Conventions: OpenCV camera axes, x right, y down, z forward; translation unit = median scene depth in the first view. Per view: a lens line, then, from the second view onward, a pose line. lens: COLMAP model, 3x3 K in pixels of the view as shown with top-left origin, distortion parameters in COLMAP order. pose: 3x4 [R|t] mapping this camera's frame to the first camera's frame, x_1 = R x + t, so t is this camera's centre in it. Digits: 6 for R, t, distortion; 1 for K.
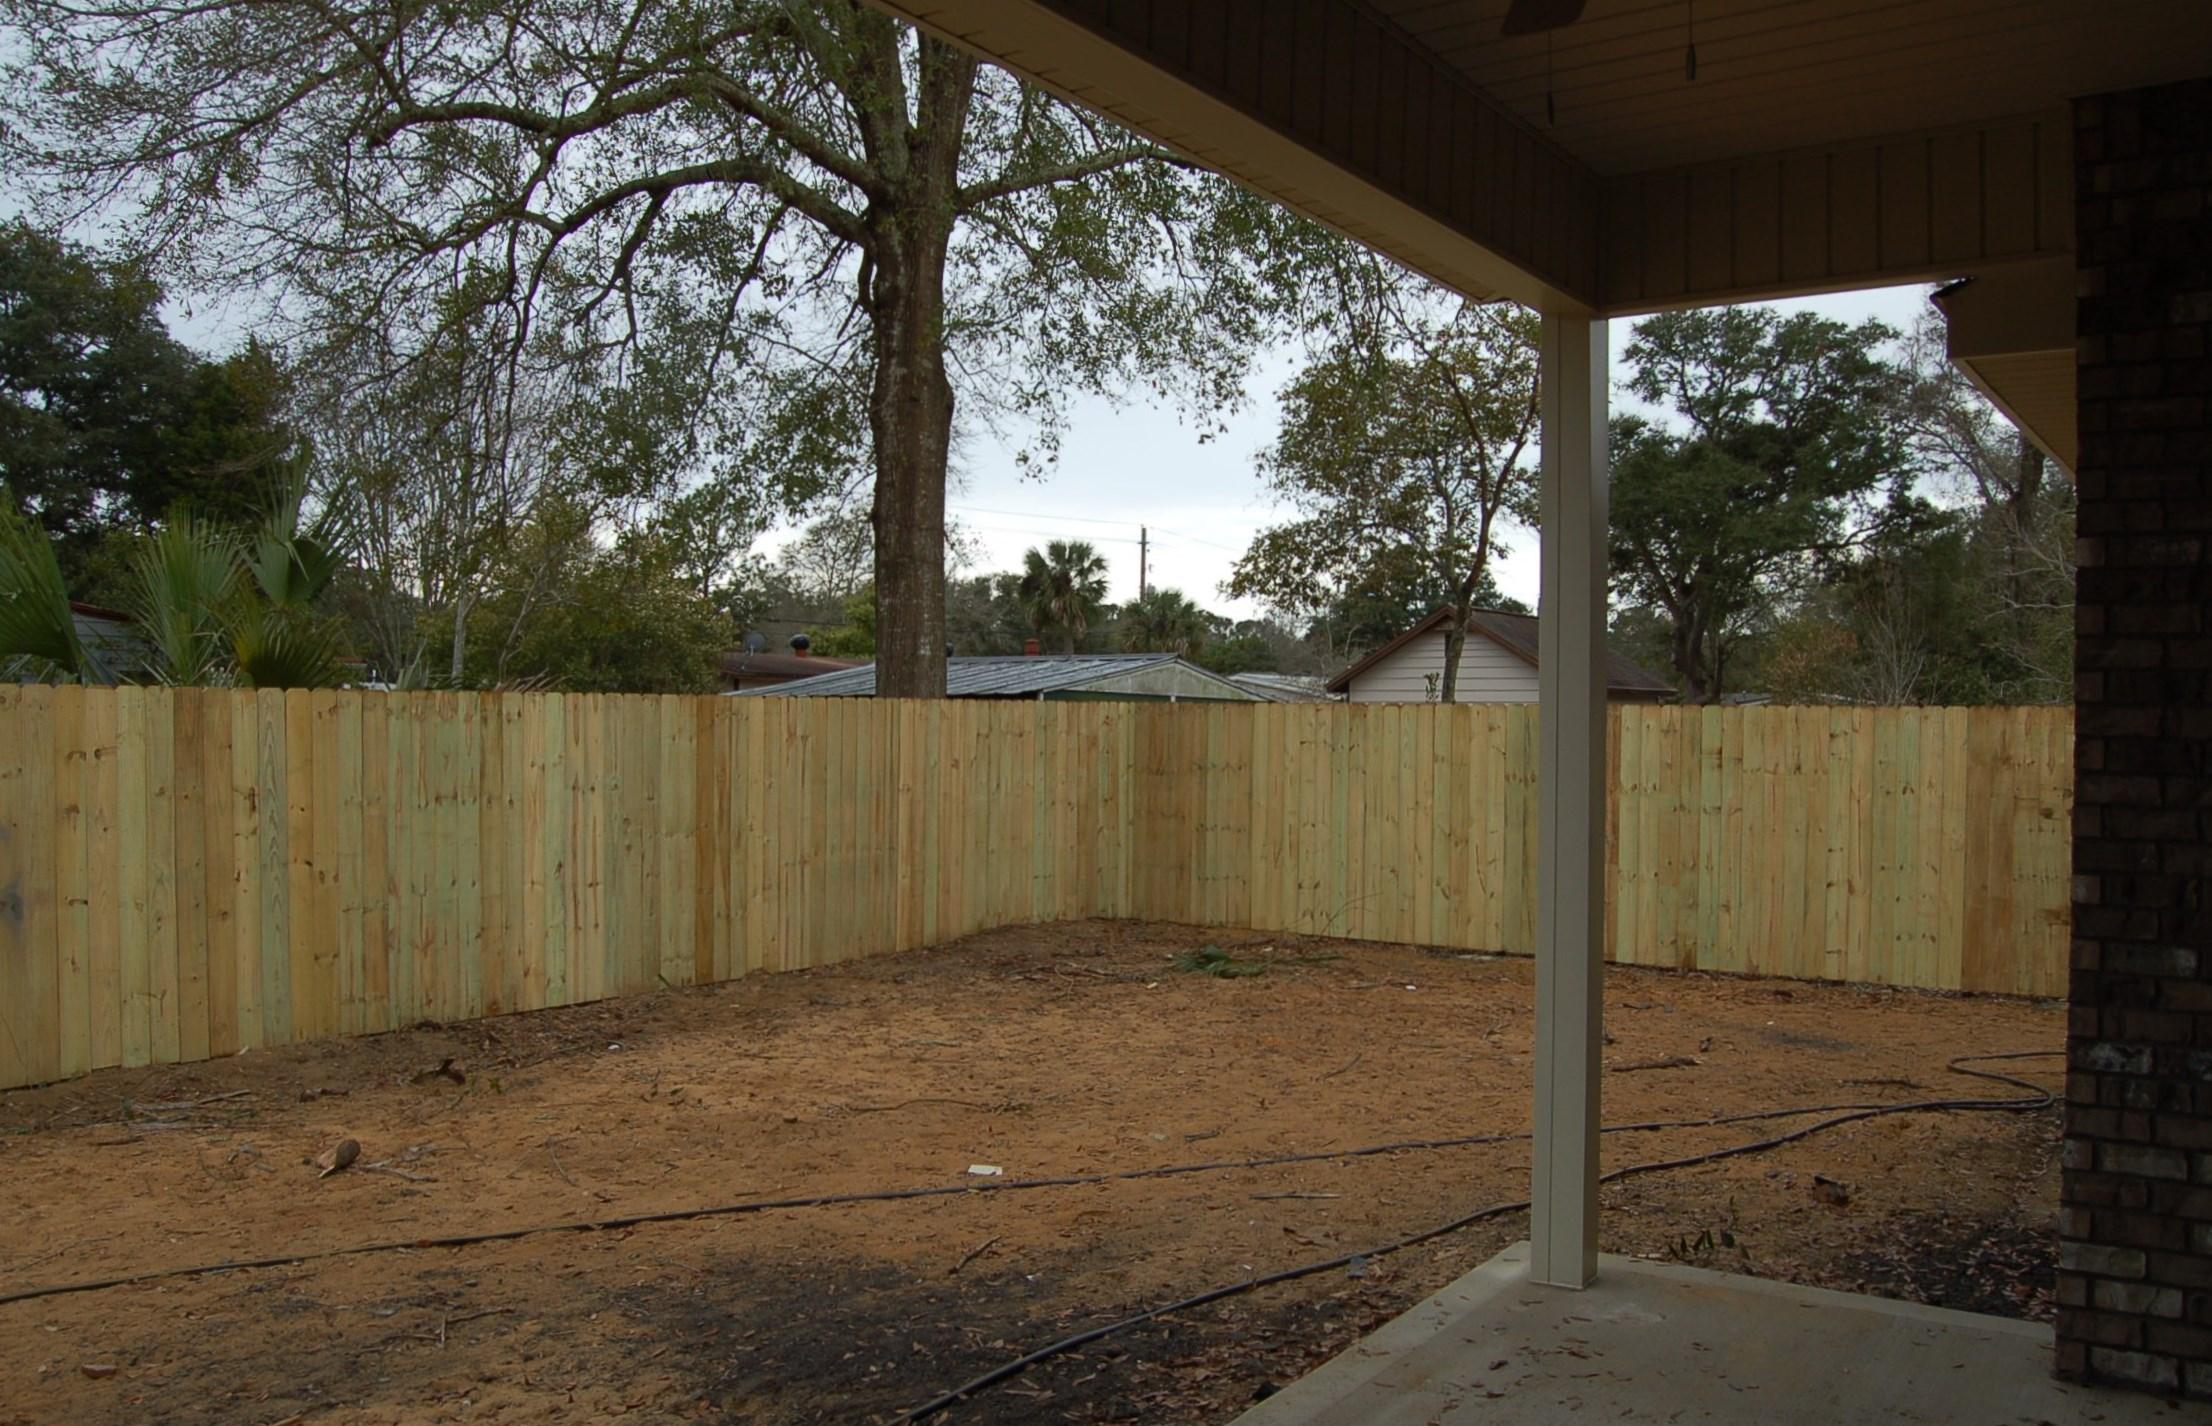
lens RADIAL K [[1760.1, 0, 1106.3], [0, 1760.1, 720.0], [0, 0, 1]] dist [-0.093642, 0.031604]
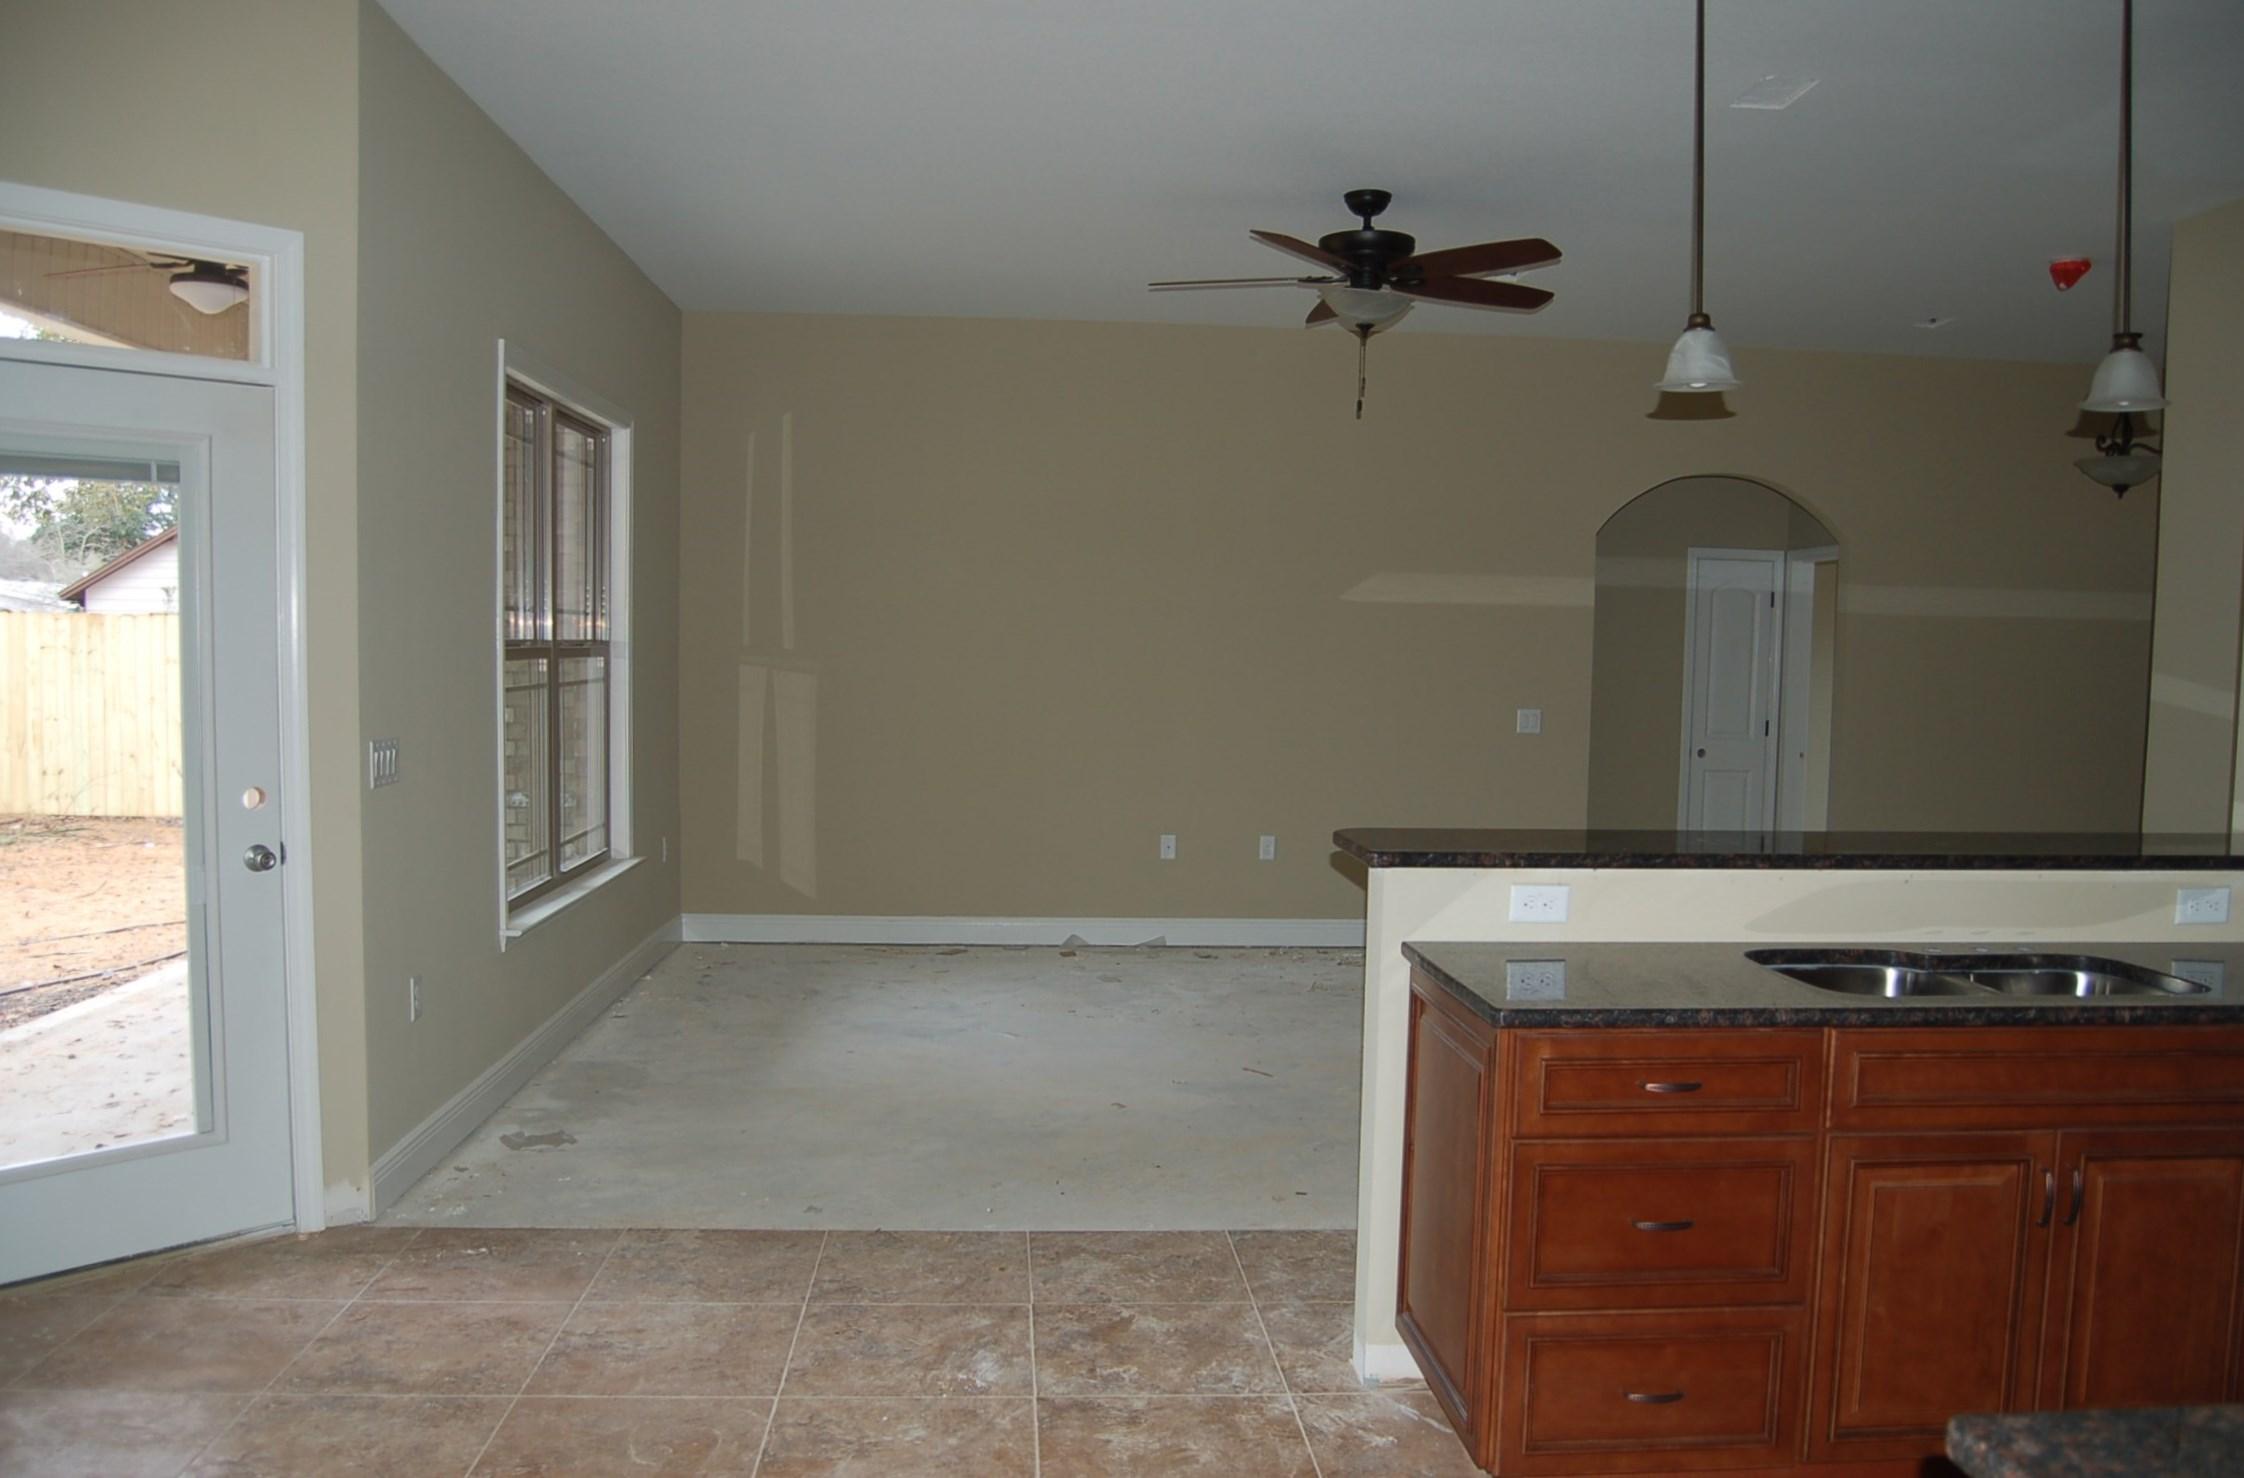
lens RADIAL K [[1758.5, 0, 1106.5], [0, 1758.5, 779.2], [0, 0, 1]] dist [-0.097906, 0.038202]
pose [[0.780366, -0.040037, 0.624040, -0.043869], [-0.012643, 0.996734, 0.079758, 0.001404], [-0.625196, -0.070130, 0.777311, -0.309018]]
